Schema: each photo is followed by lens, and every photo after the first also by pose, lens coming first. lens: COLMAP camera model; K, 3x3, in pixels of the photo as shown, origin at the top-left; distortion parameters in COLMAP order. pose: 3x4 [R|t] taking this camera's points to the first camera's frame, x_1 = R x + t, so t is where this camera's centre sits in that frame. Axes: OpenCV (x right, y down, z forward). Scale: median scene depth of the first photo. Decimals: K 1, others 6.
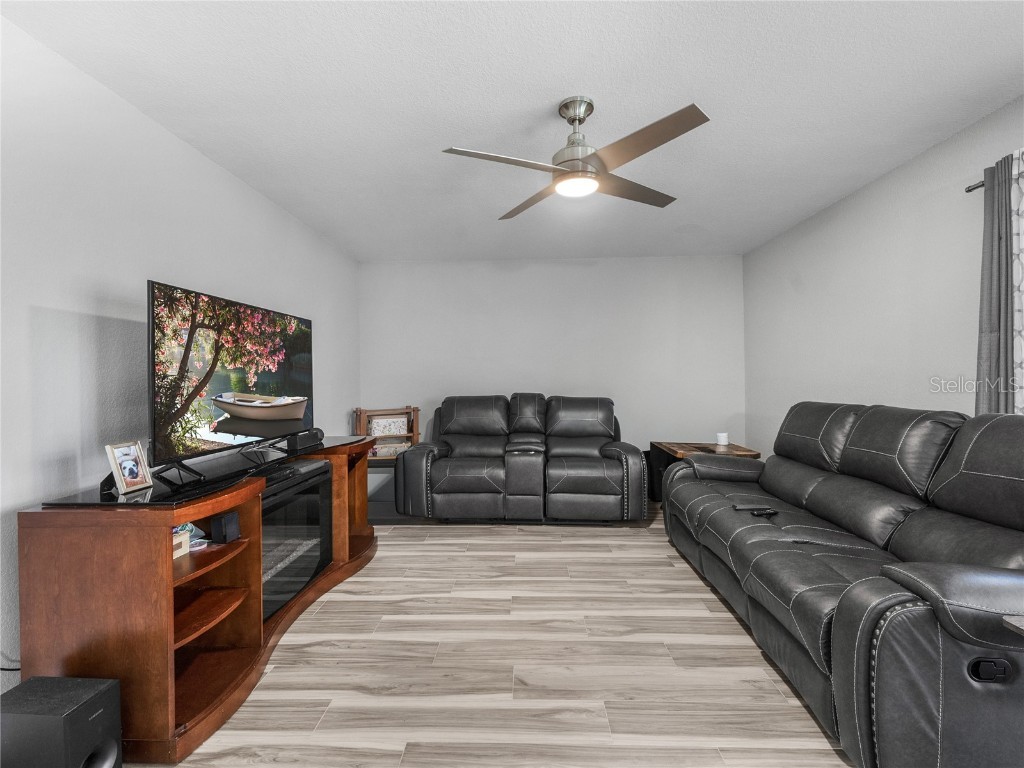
lens RADIAL K [[468.7, 0, 512.0], [0, 468.7, 383.0], [0, 0, 1]] dist [0.023866, -0.004926]
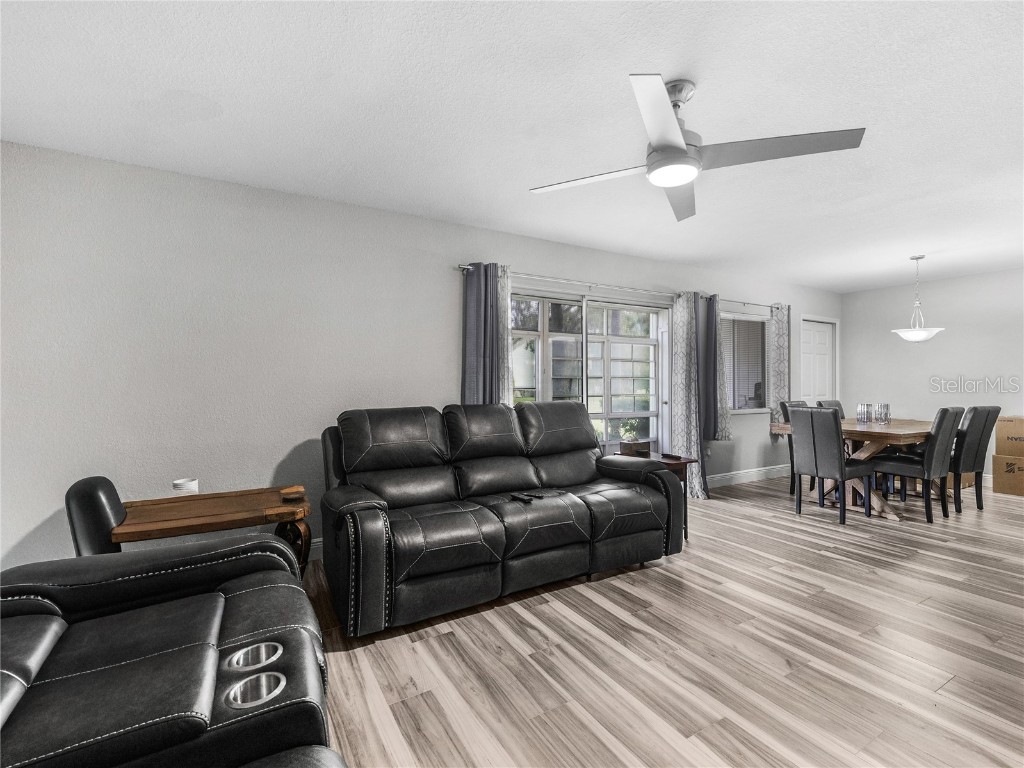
lens RADIAL K [[468.7, 0, 509.8], [0, 468.7, 379.0], [0, 0, 1]] dist [0.023866, -0.004926]
pose [[-0.532887, 0.008612, 0.846142, -0.330348], [0.015022, 0.999887, -0.000716, -0.014937], [-0.846053, 0.012329, -0.532957, 1.240069]]
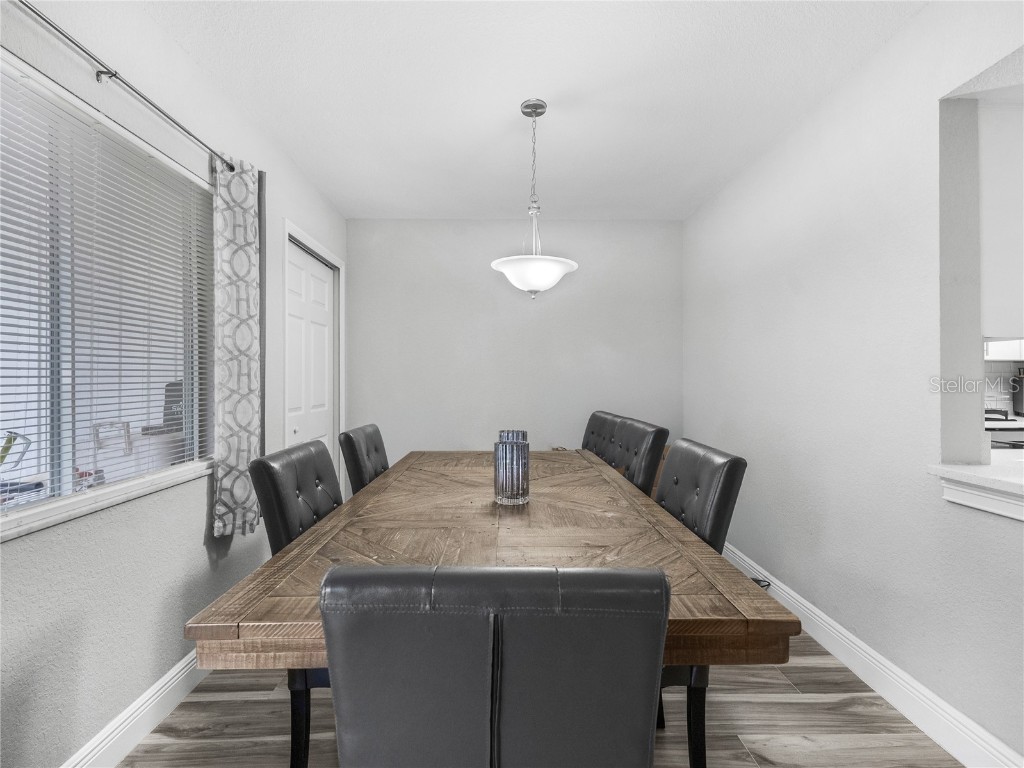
lens RADIAL K [[468.7, 0, 508.4], [0, 468.7, 375.9], [0, 0, 1]] dist [0.023866, -0.004926]
pose [[-0.999017, 0.008631, -0.043472, -0.149351], [0.008299, 0.999935, 0.007796, -0.009500], [0.043537, 0.007427, -0.999024, 0.905249]]
